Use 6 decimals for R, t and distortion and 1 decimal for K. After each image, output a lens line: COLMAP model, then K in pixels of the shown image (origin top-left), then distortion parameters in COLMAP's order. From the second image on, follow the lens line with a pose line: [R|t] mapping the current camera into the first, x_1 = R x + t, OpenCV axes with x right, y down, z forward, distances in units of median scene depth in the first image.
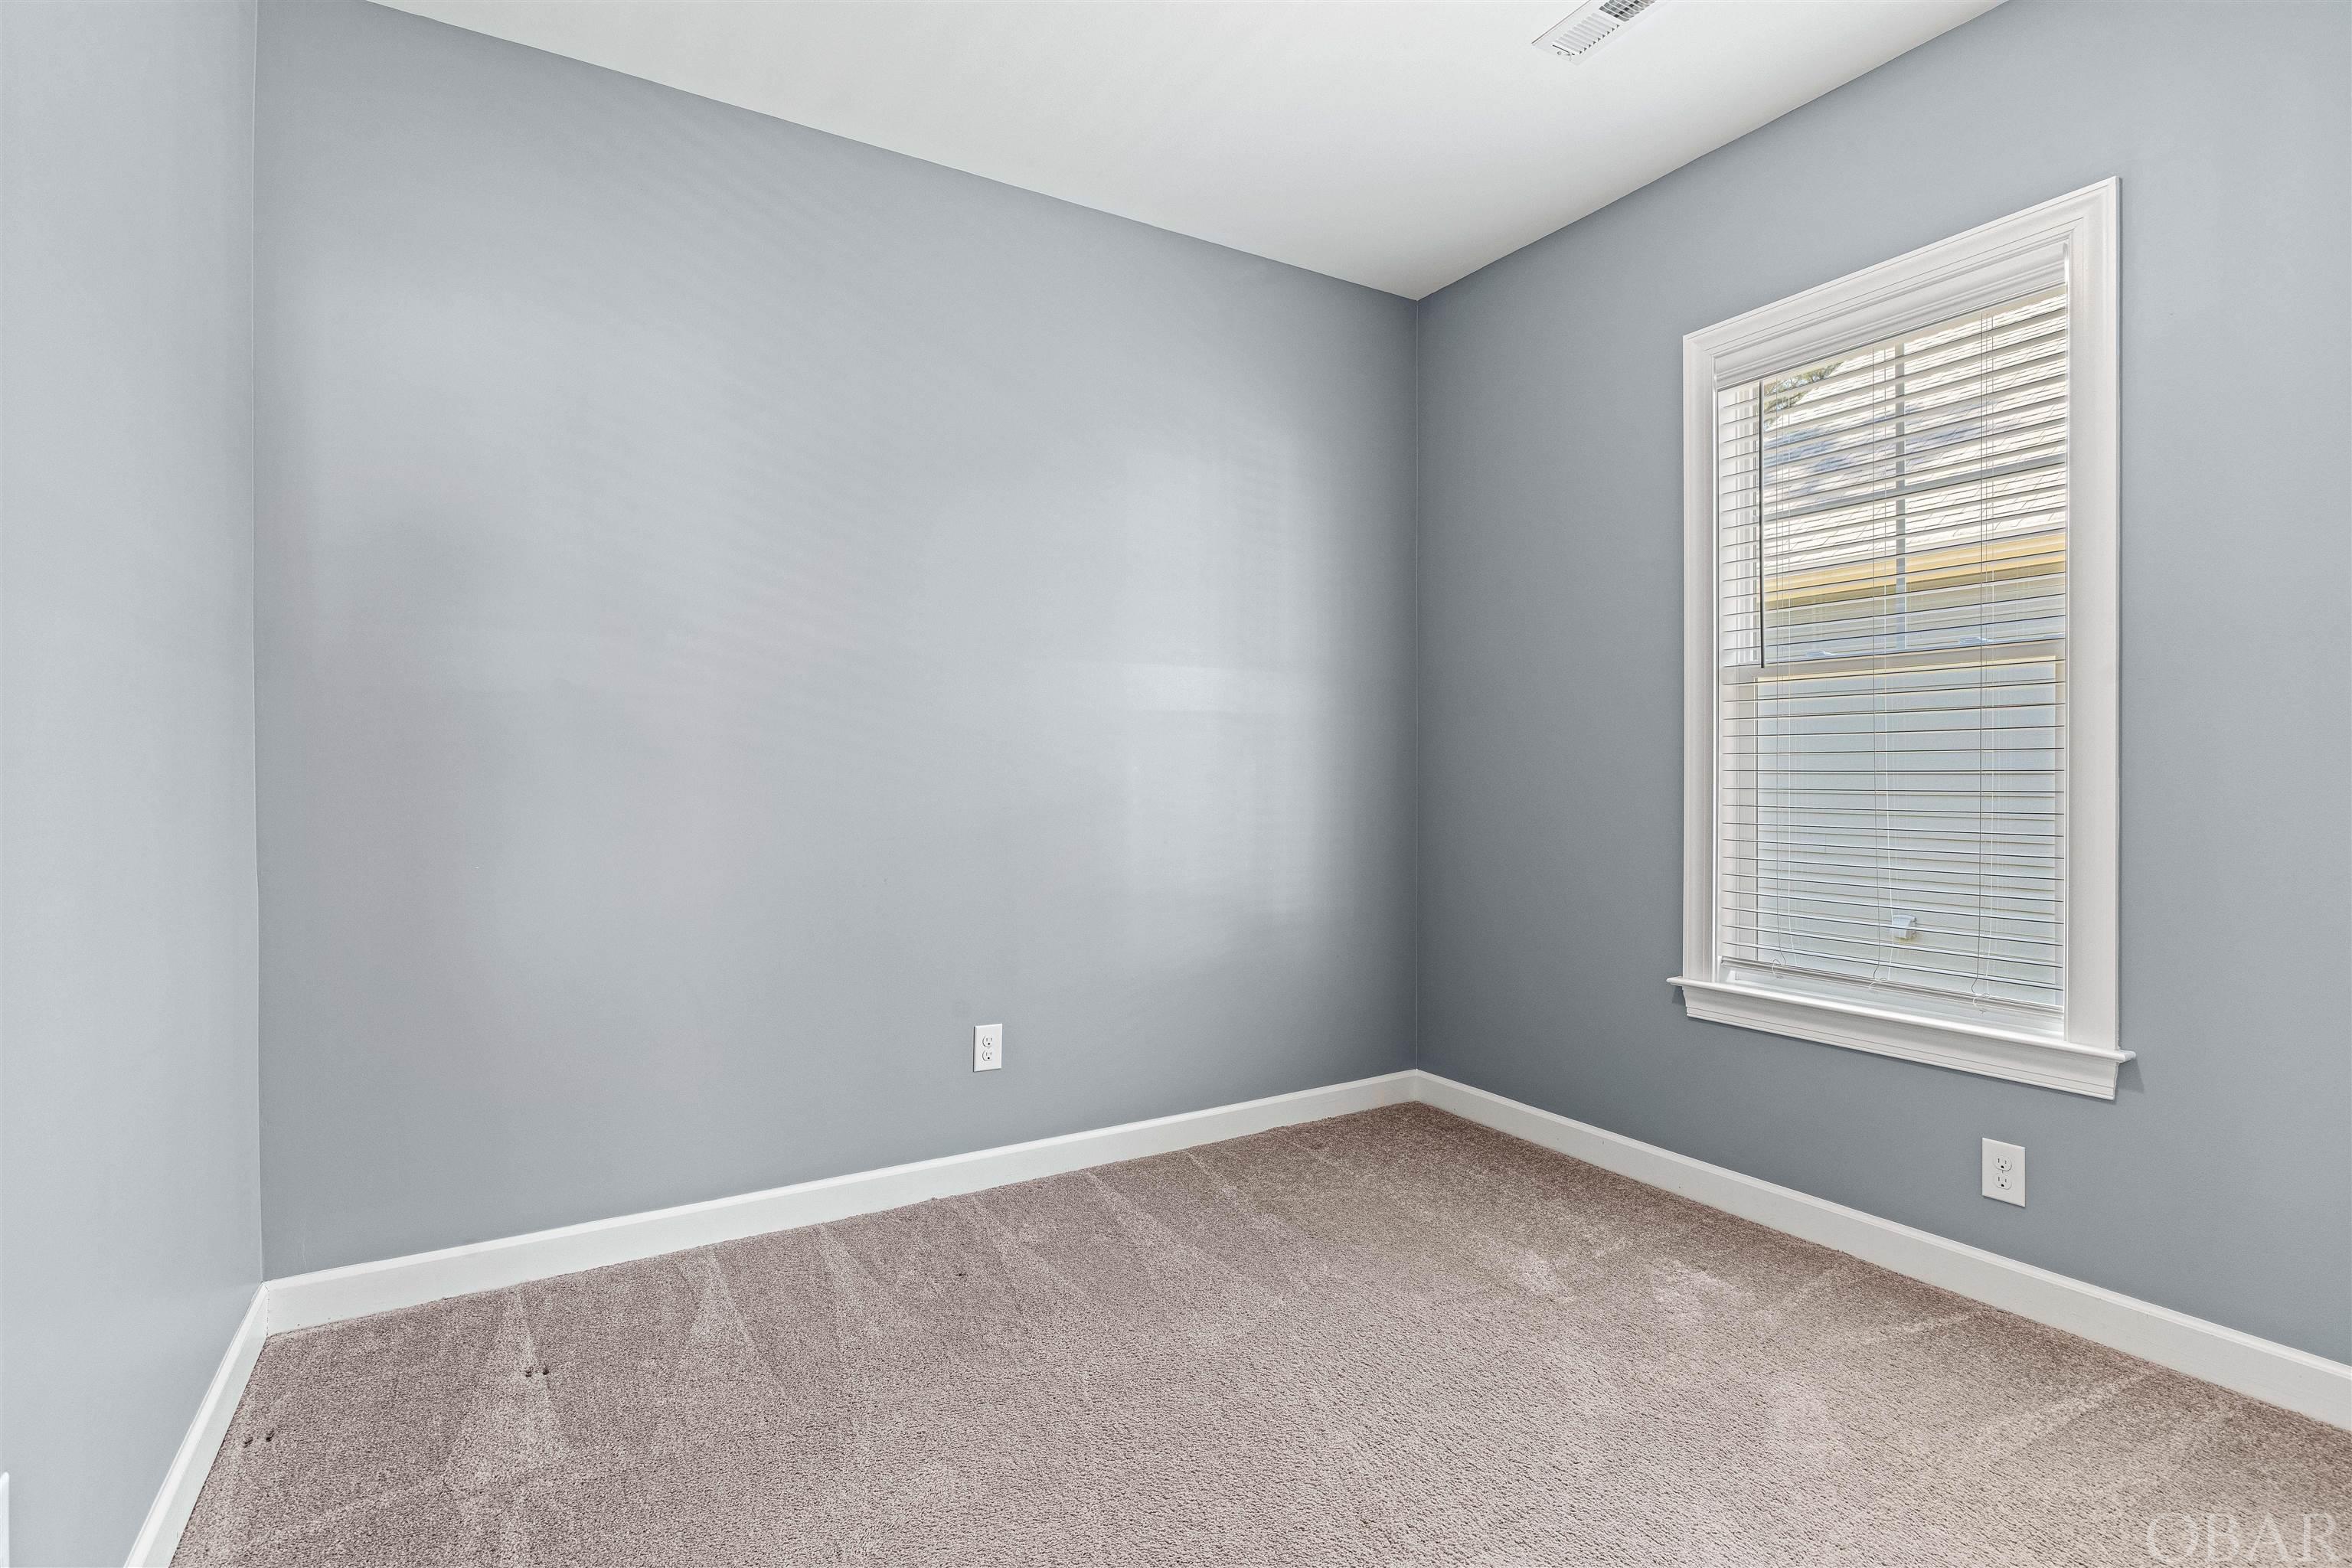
lens RADIAL K [[1180.4, 0, 1253.7], [0, 1180.4, 781.4], [0, 0, 1]] dist [0.032641, 0.000056]
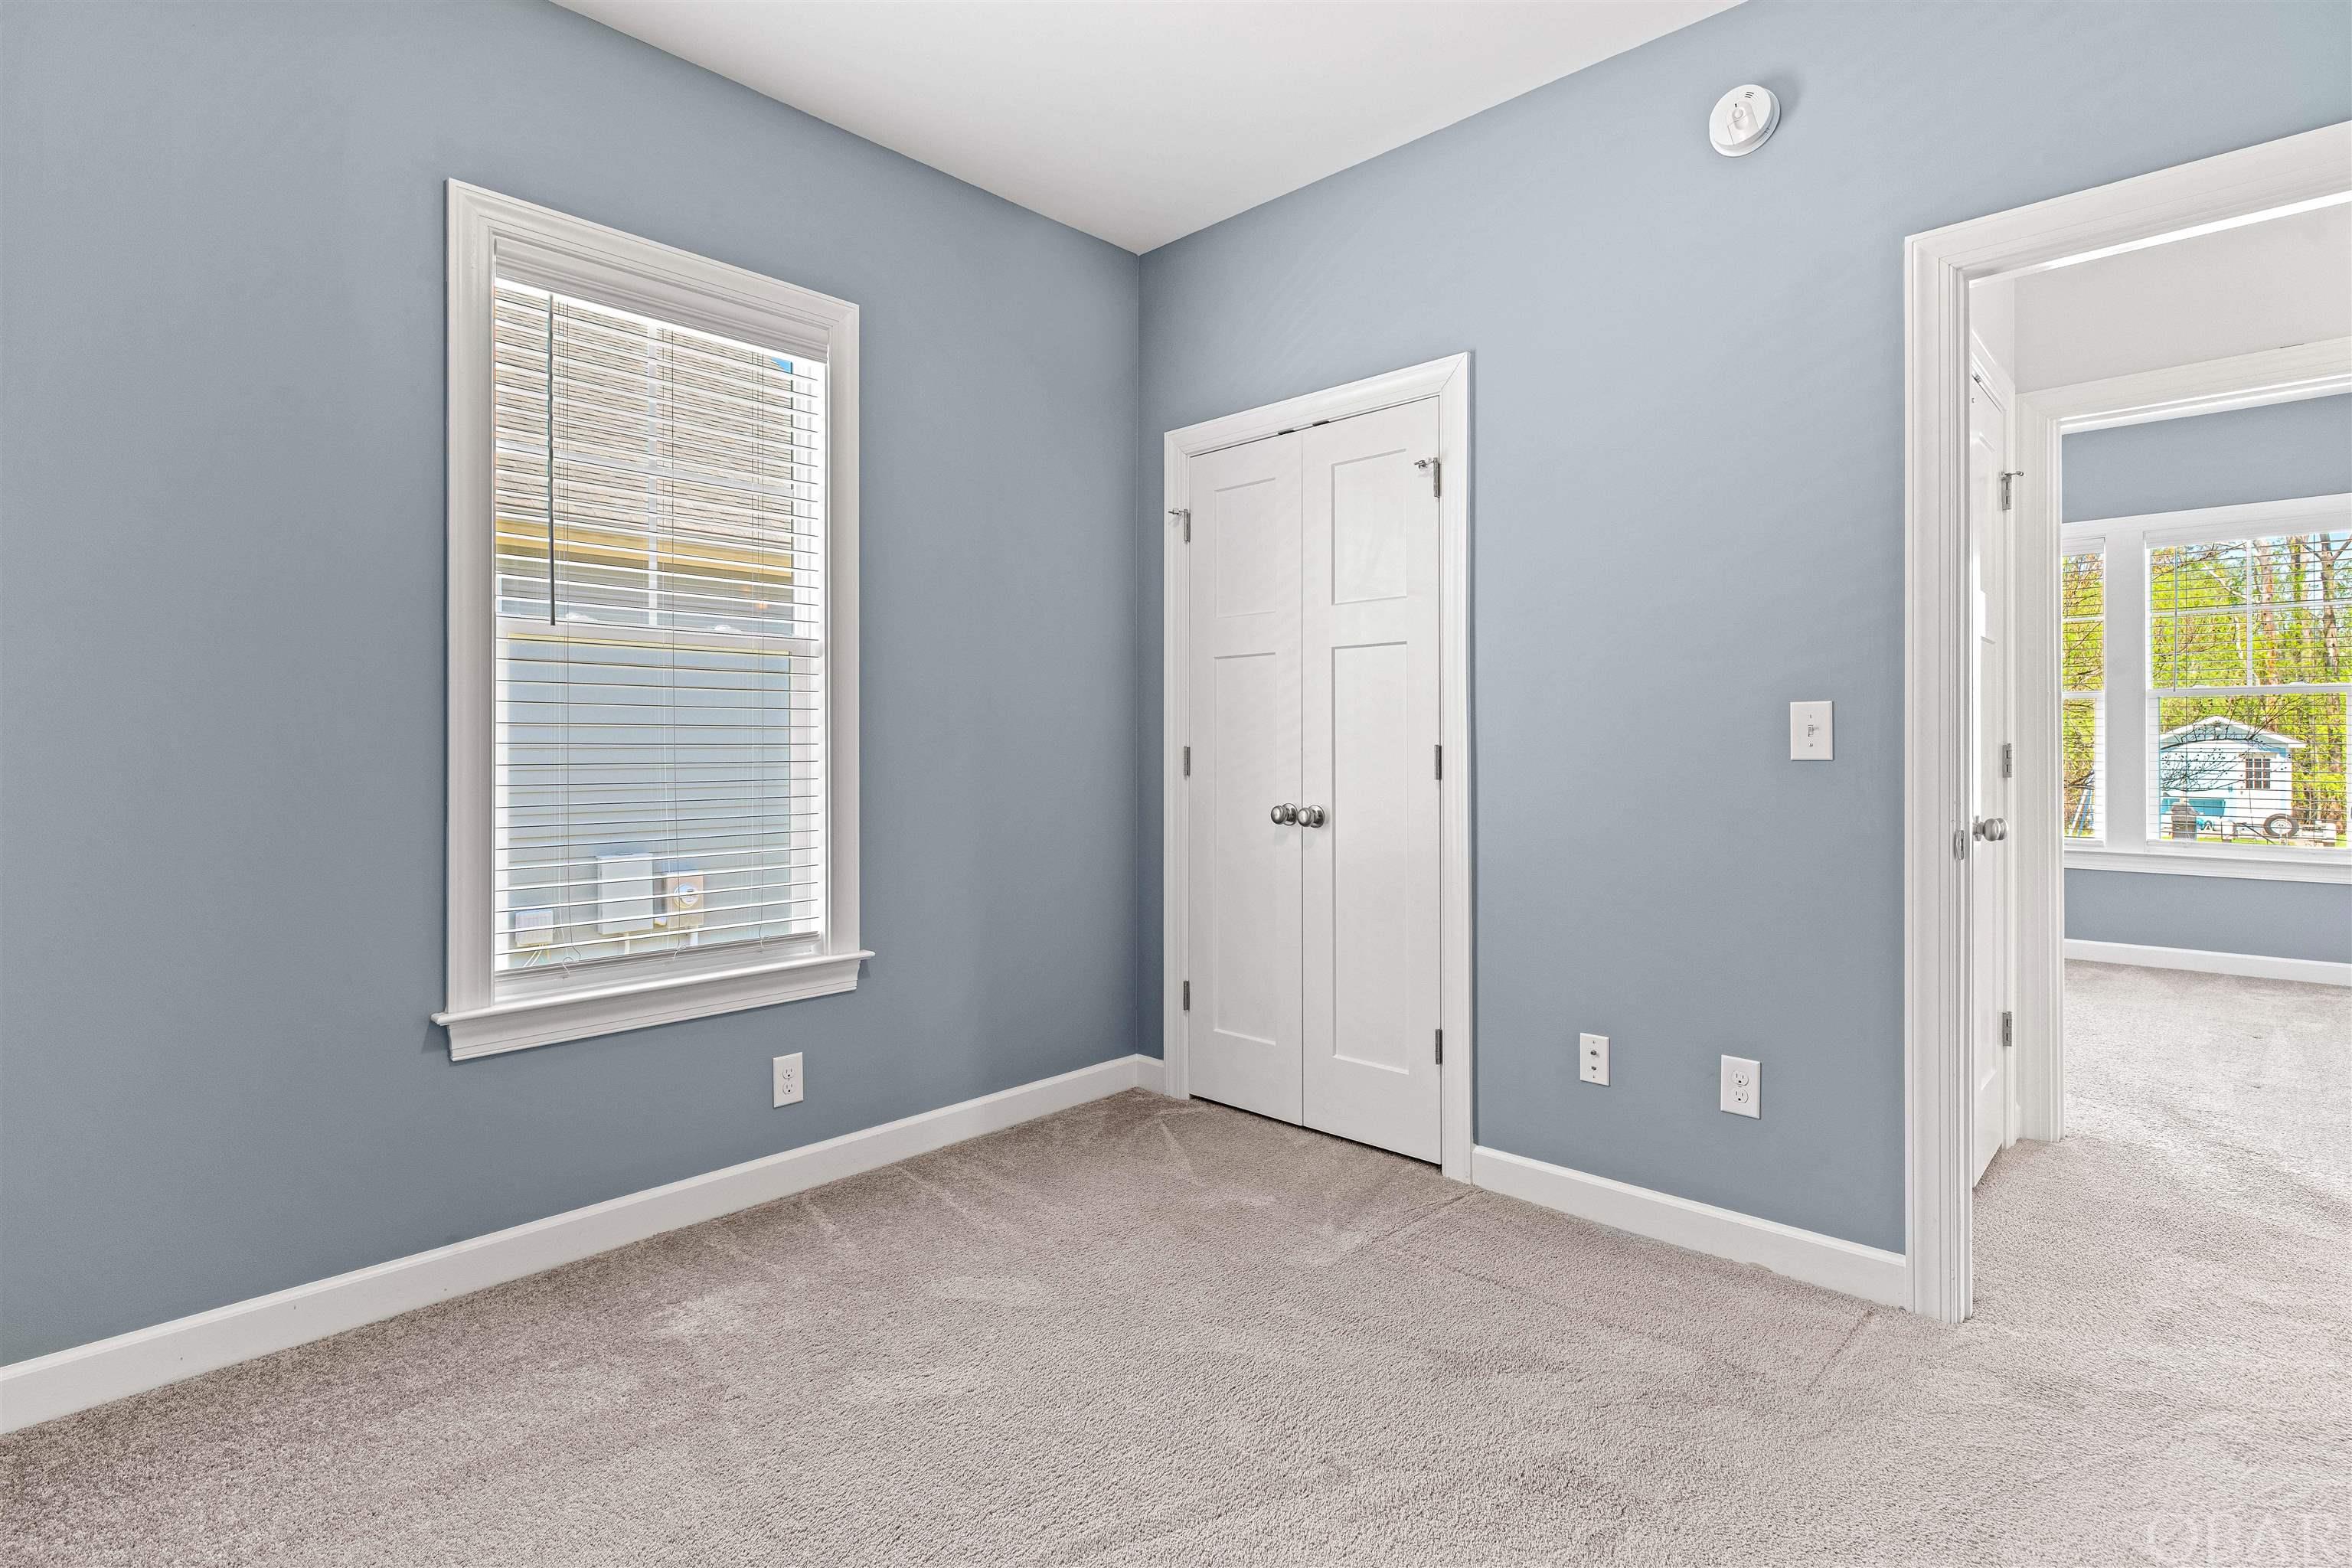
lens RADIAL K [[1144.6, 0, 1187.7], [0, 1144.6, 754.6], [0, 0, 1]] dist [0.002933, 0.000949]
pose [[-0.242925, -0.002665, 0.970041, -0.516746], [0.003919, 0.999985, 0.003729, -0.001378], [-0.970037, 0.004708, -0.242911, 0.793758]]
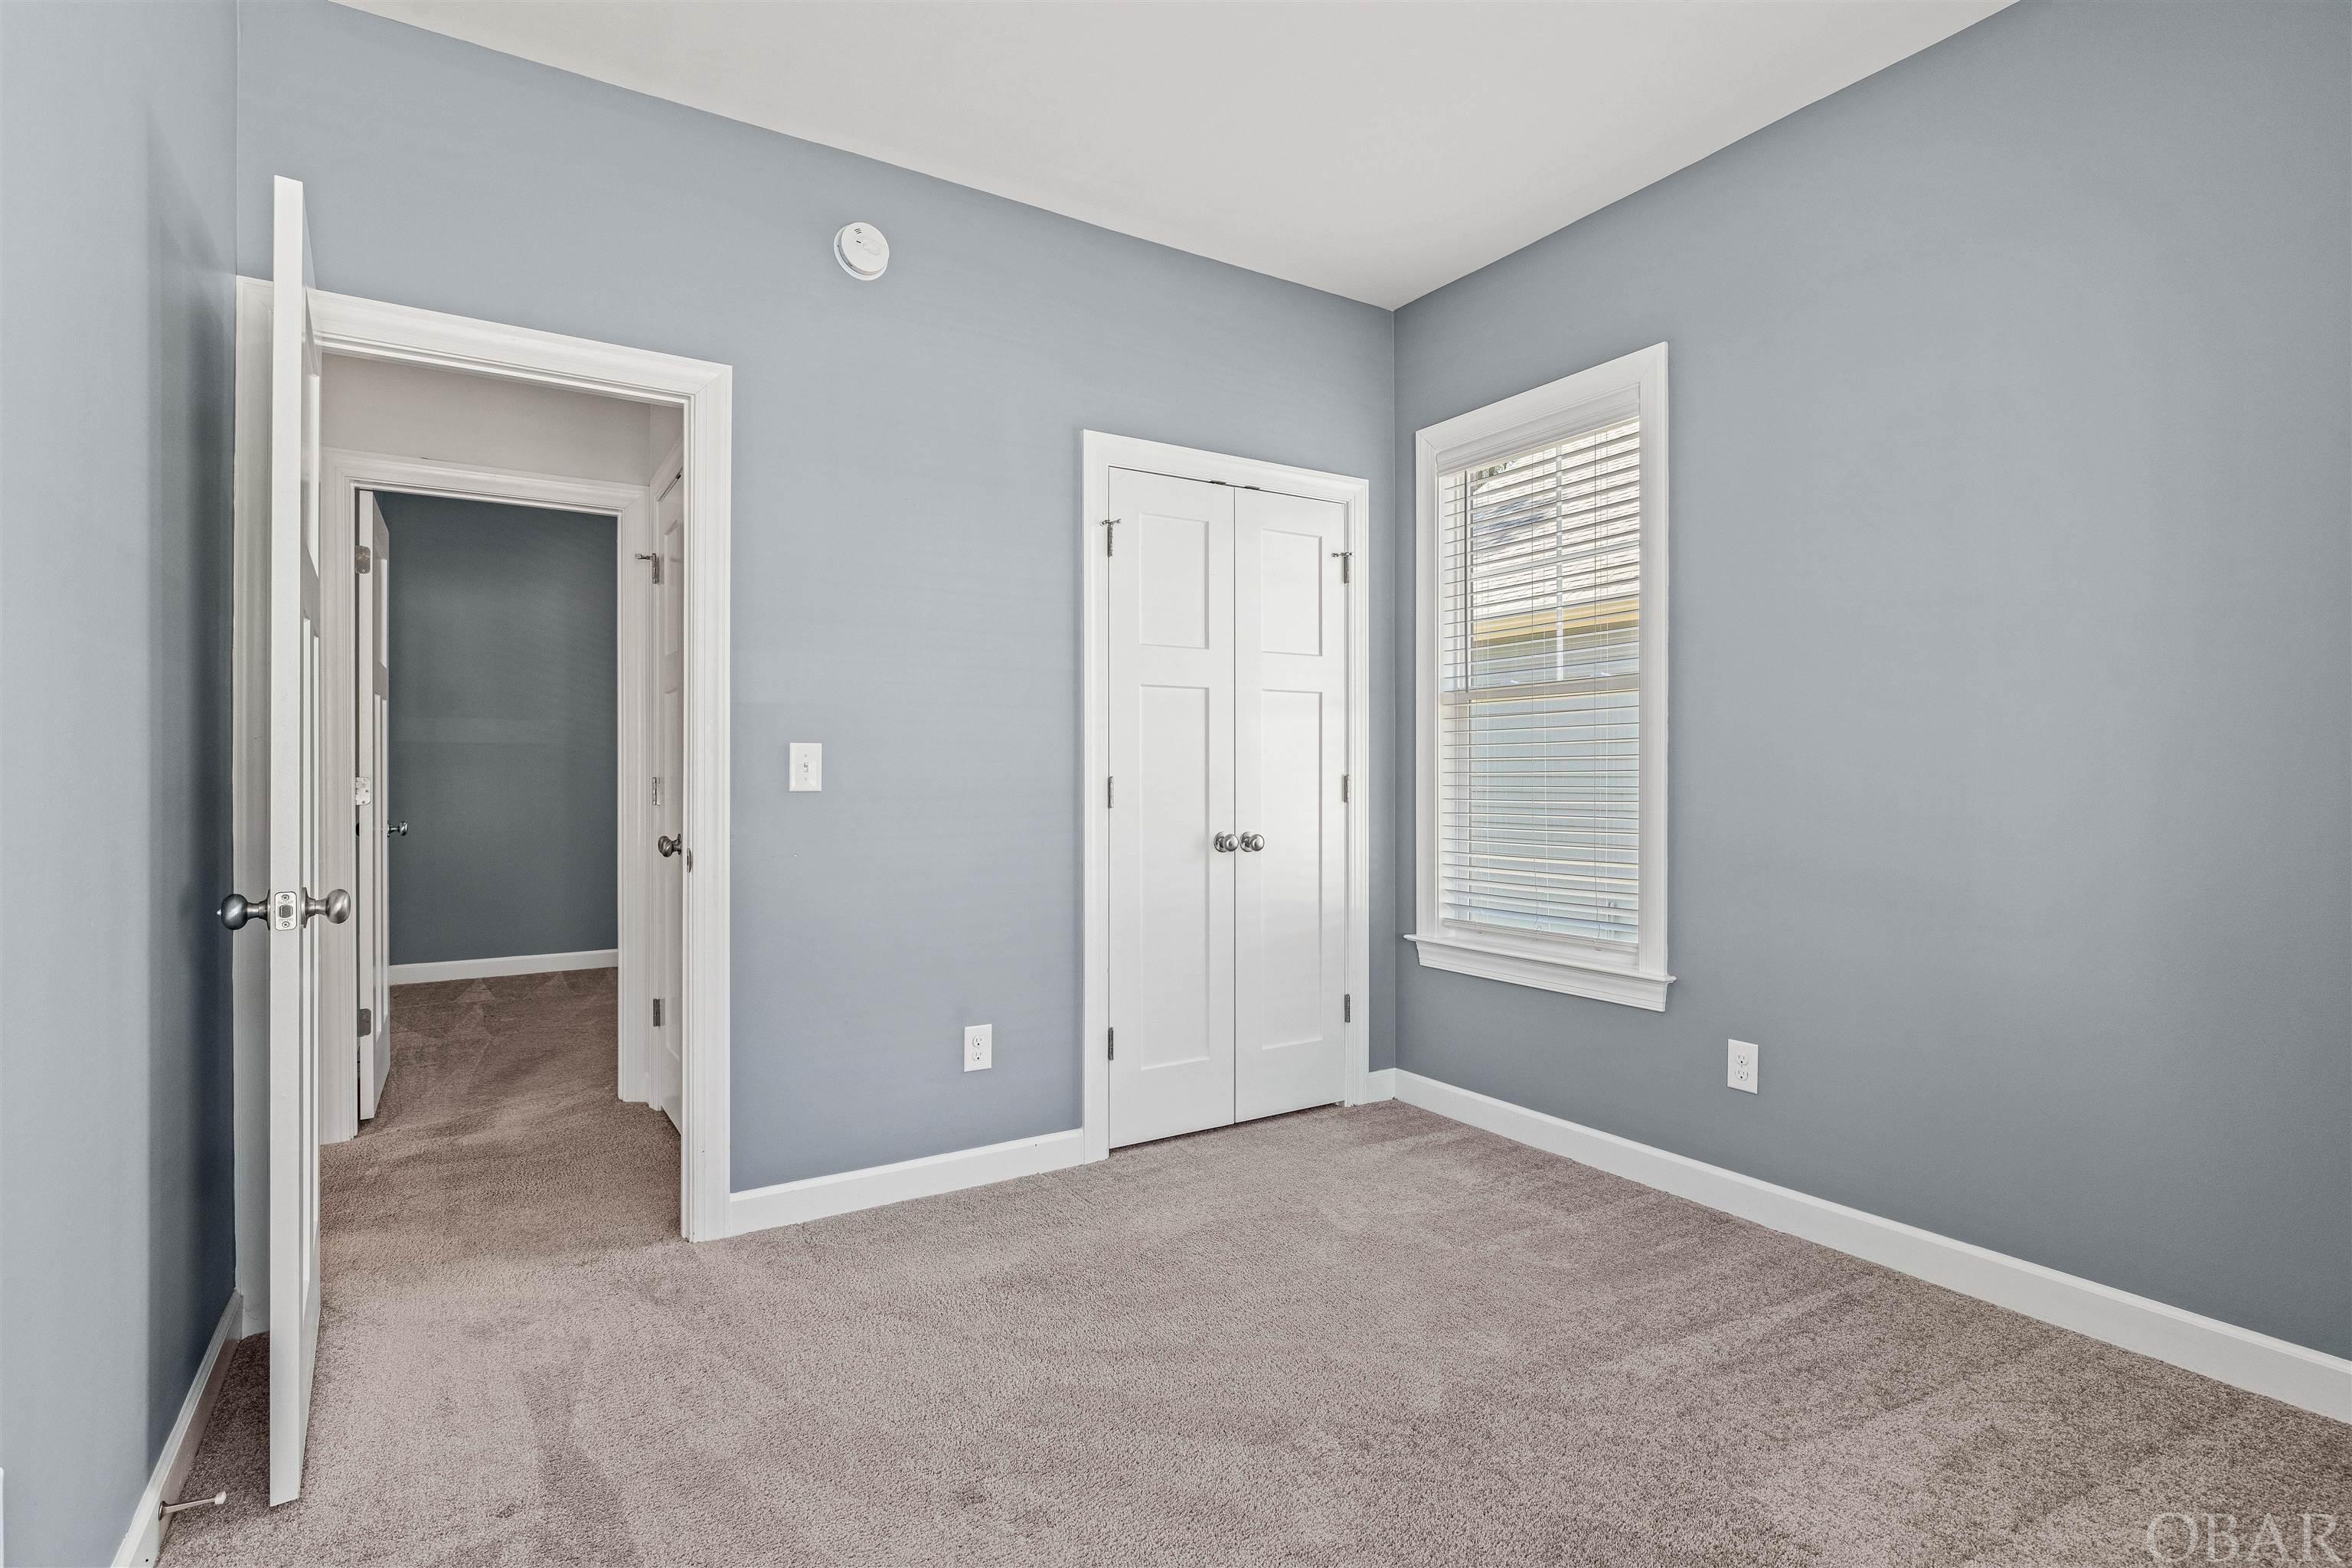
lens RADIAL K [[1180.4, 0, 1253.7], [0, 1180.4, 781.4], [0, 0, 1]] dist [0.032641, 0.000056]
pose [[0.999921, -0.007224, 0.010289, 0.193190], [0.007250, 0.999971, -0.002420, 0.002103], [-0.010271, 0.002494, 0.999944, -0.297657]]
